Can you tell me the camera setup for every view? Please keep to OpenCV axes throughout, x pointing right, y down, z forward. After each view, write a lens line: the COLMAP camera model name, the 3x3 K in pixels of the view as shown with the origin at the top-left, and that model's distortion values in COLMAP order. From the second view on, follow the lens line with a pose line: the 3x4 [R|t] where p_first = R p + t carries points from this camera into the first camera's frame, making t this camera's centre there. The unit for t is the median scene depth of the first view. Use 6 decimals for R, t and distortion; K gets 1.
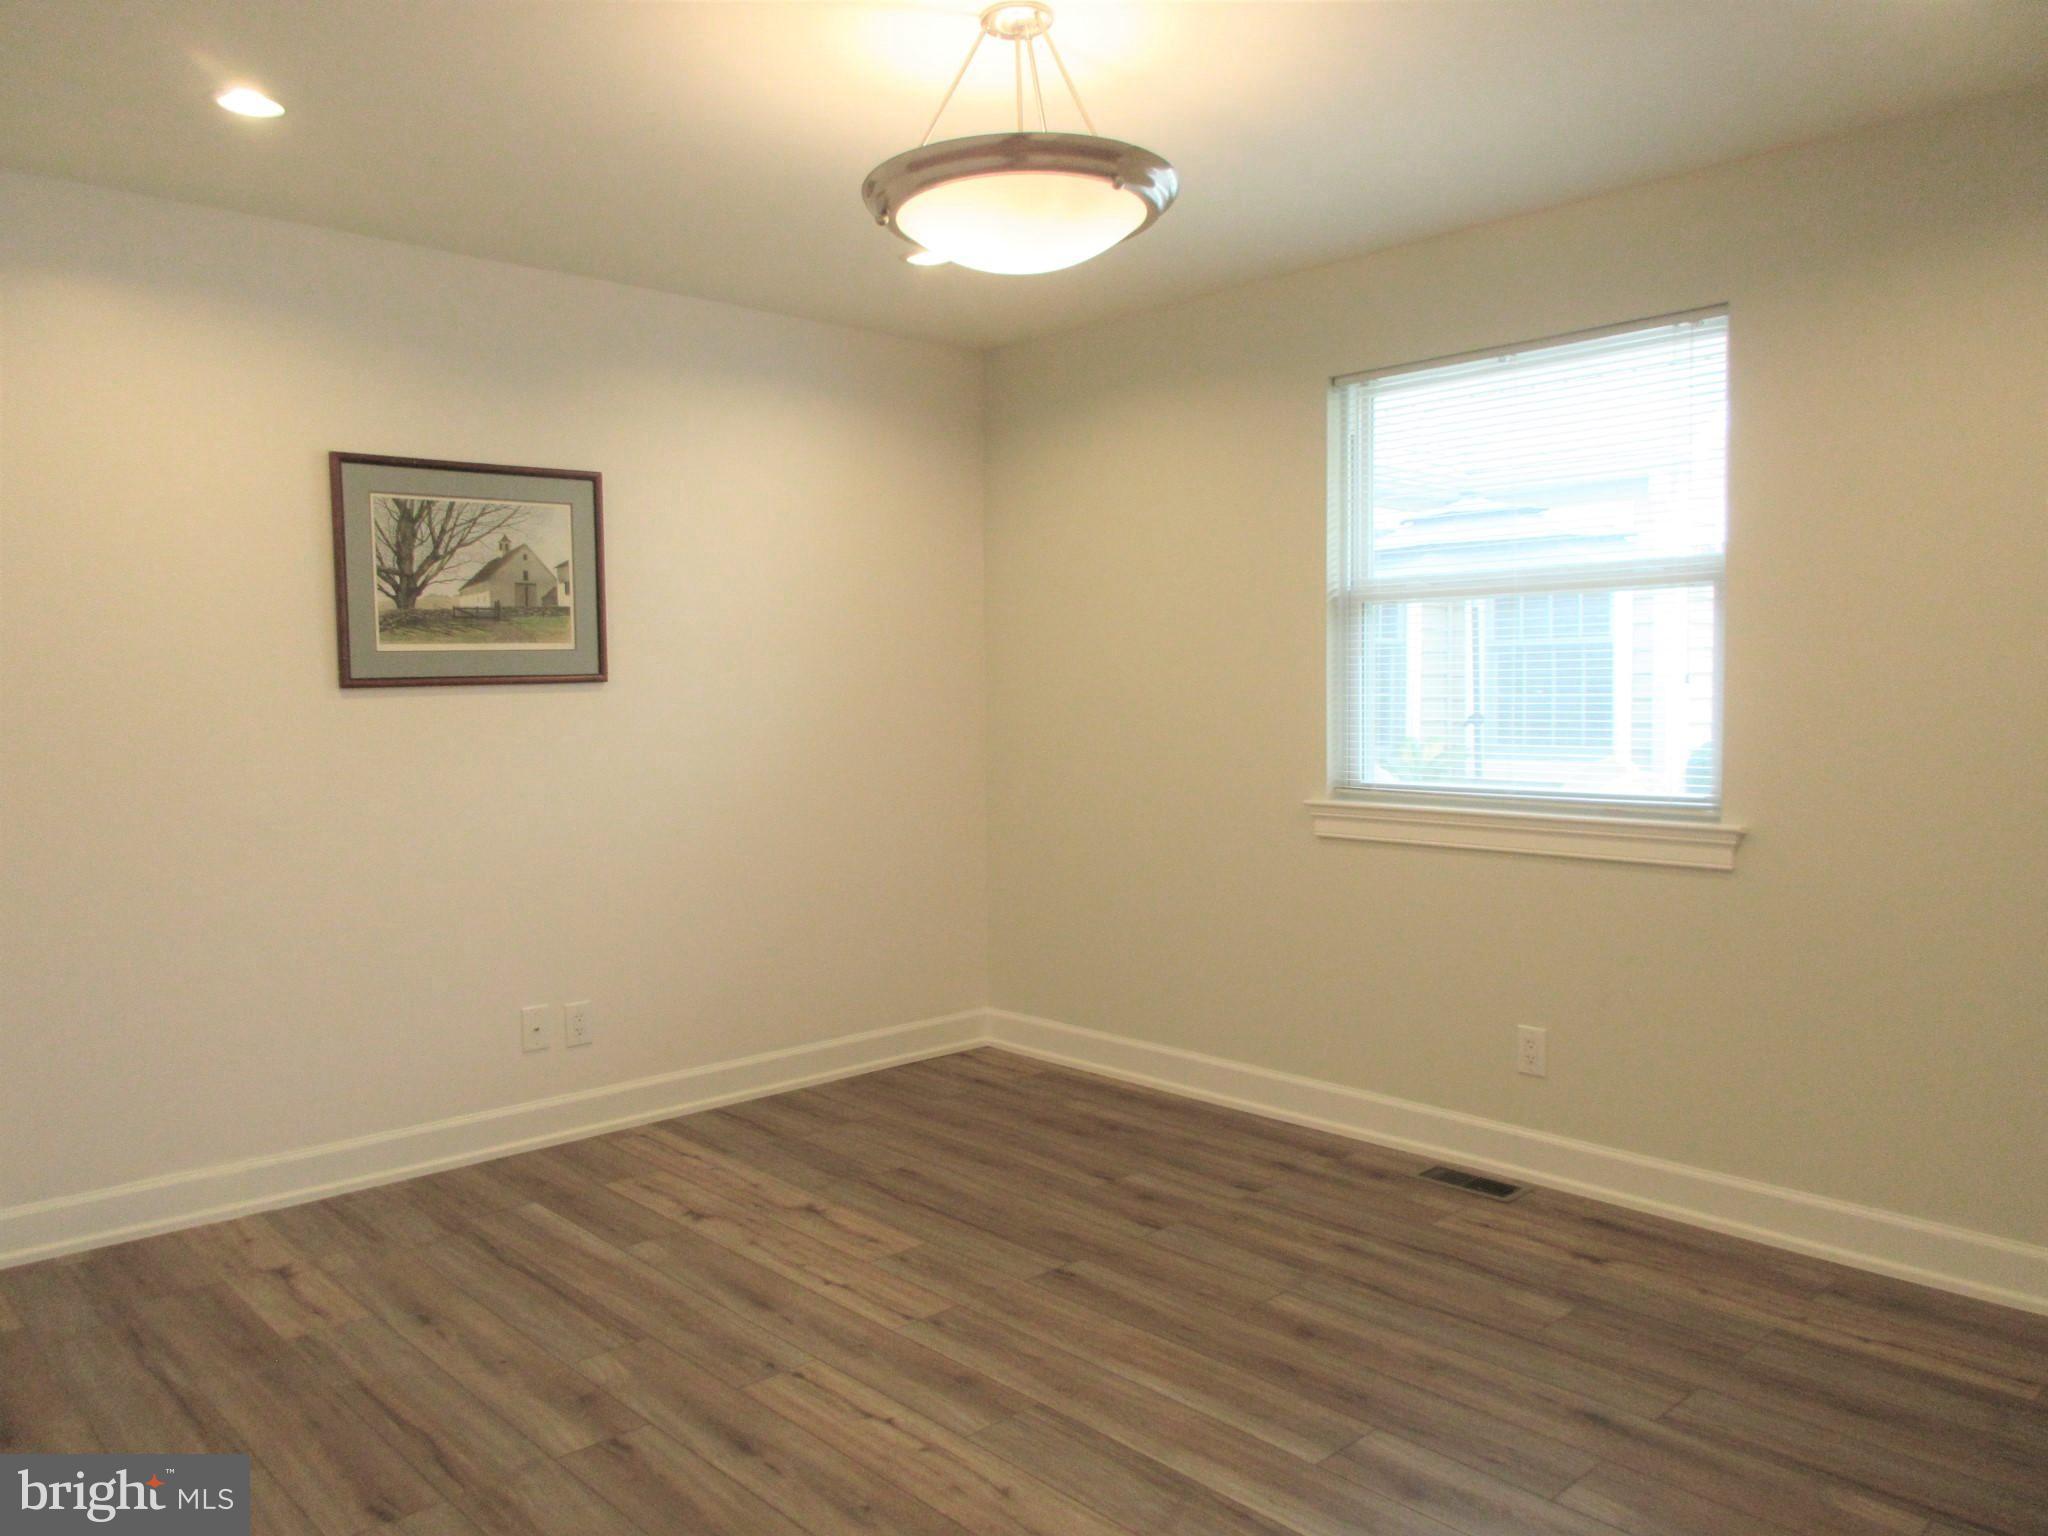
lens RADIAL K [[1515.2, 0, 1024.0], [0, 1515.2, 768.0], [0, 0, 1]] dist [-0.002207, 0.001816]
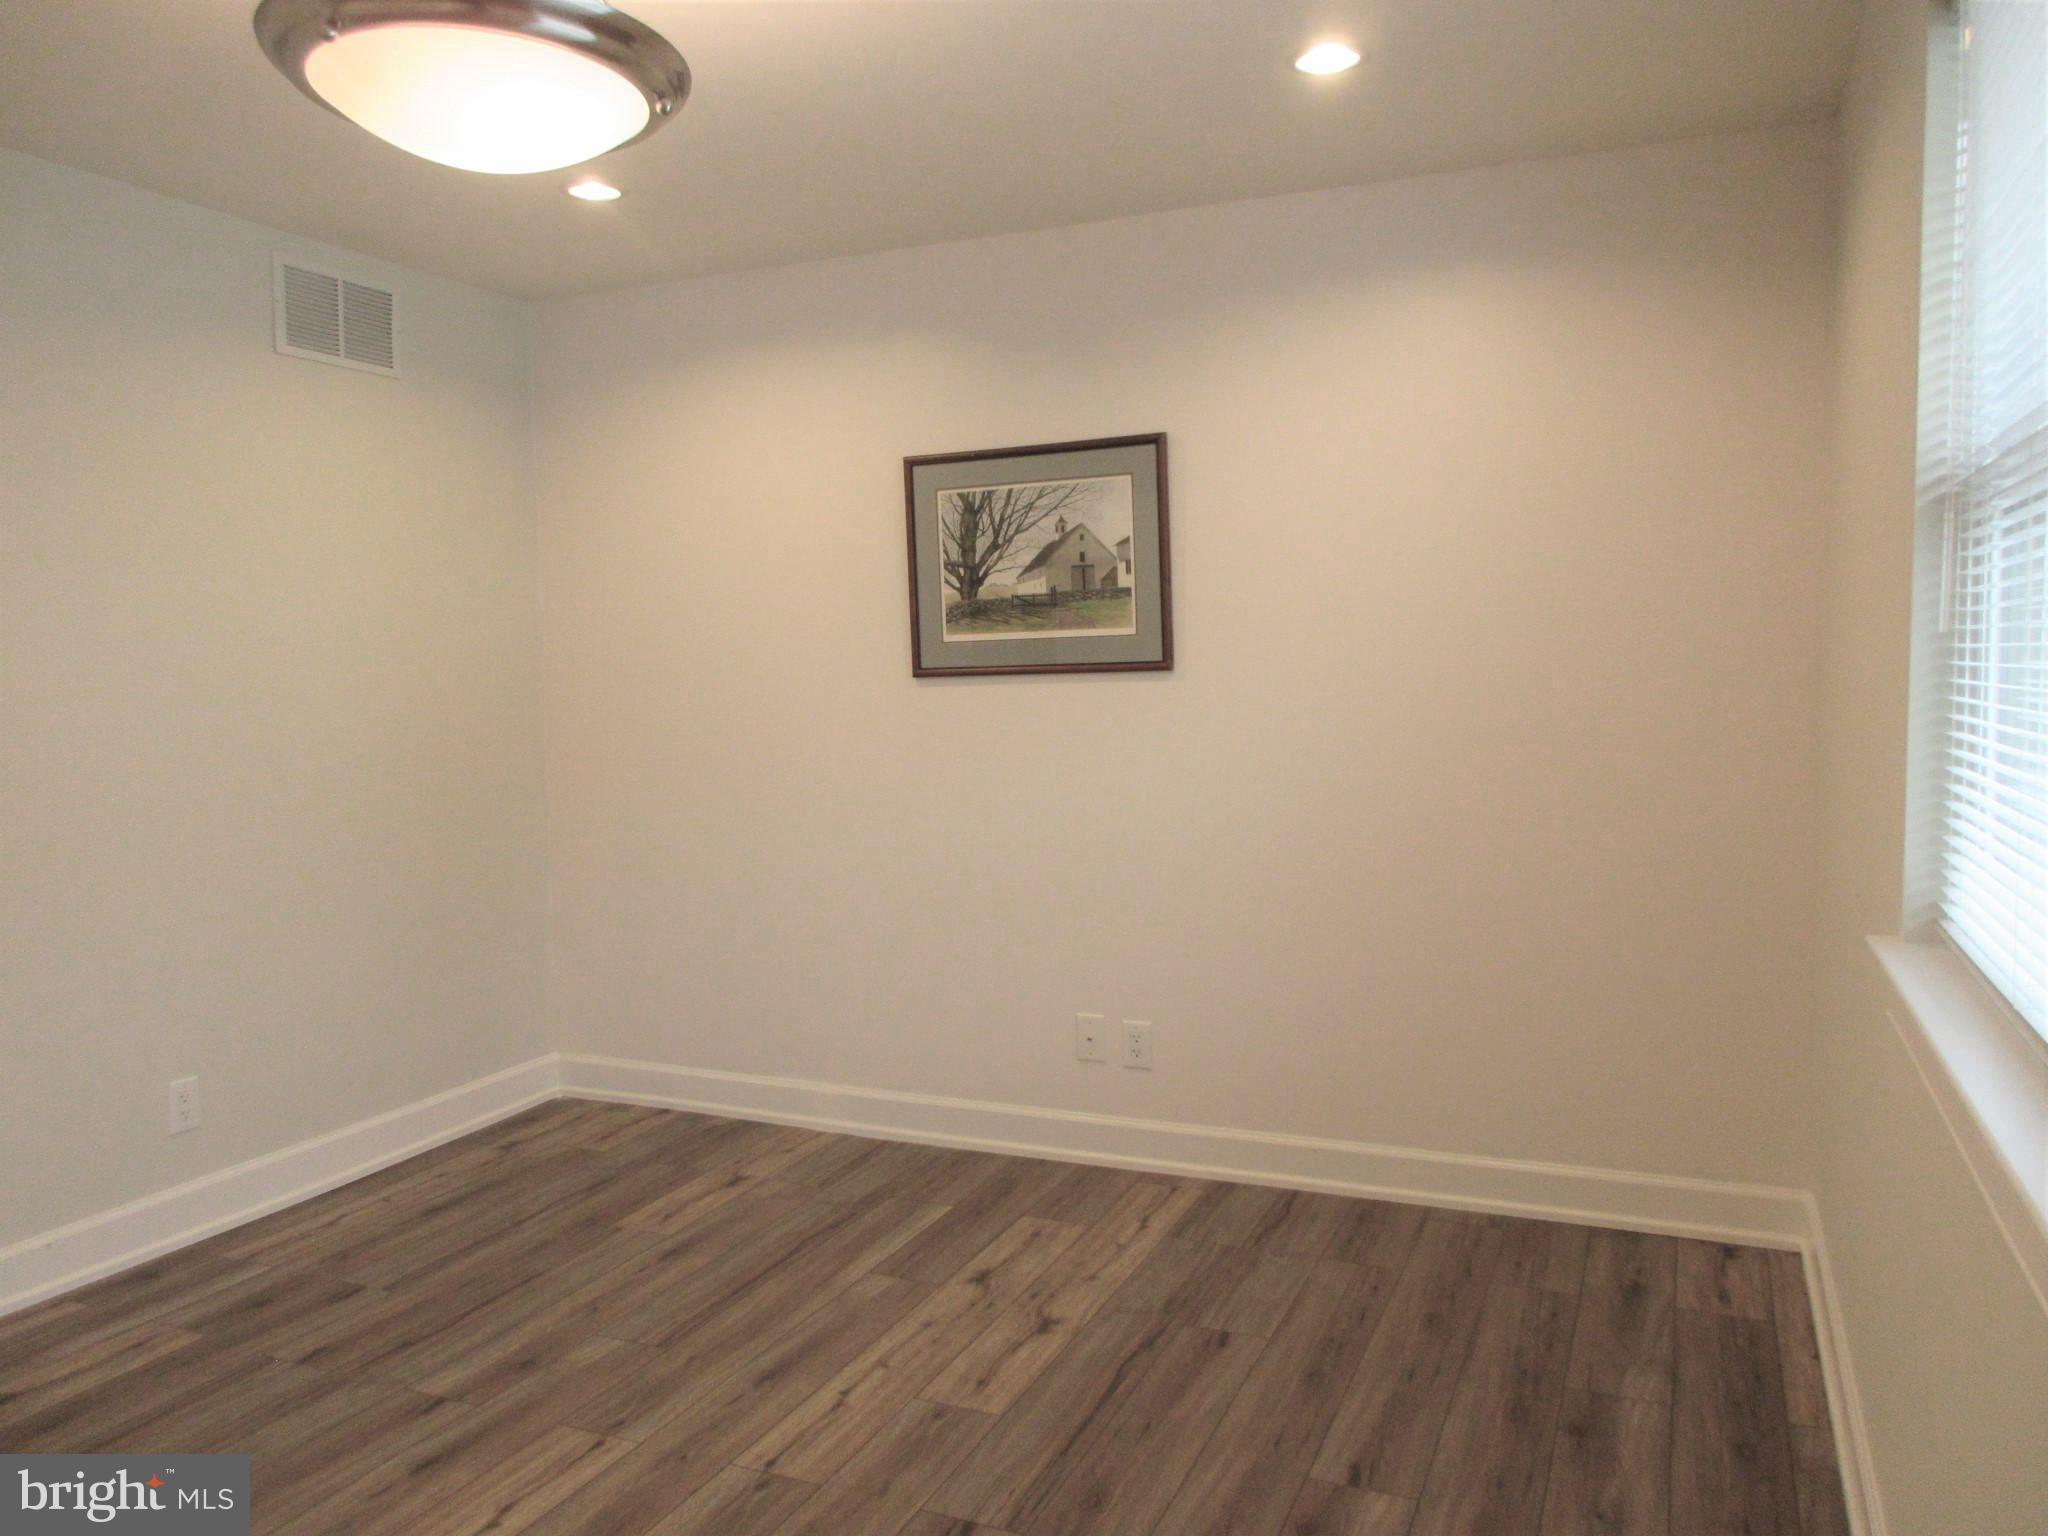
lens RADIAL K [[1515.2, 0, 1024.0], [0, 1515.2, 768.0], [0, 0, 1]] dist [-0.002207, 0.001816]
pose [[0.394092, 0.065097, -0.916763, 0.546588], [-0.040804, 0.997744, 0.053306, -0.046927], [0.918165, 0.016400, 0.395859, 0.620729]]
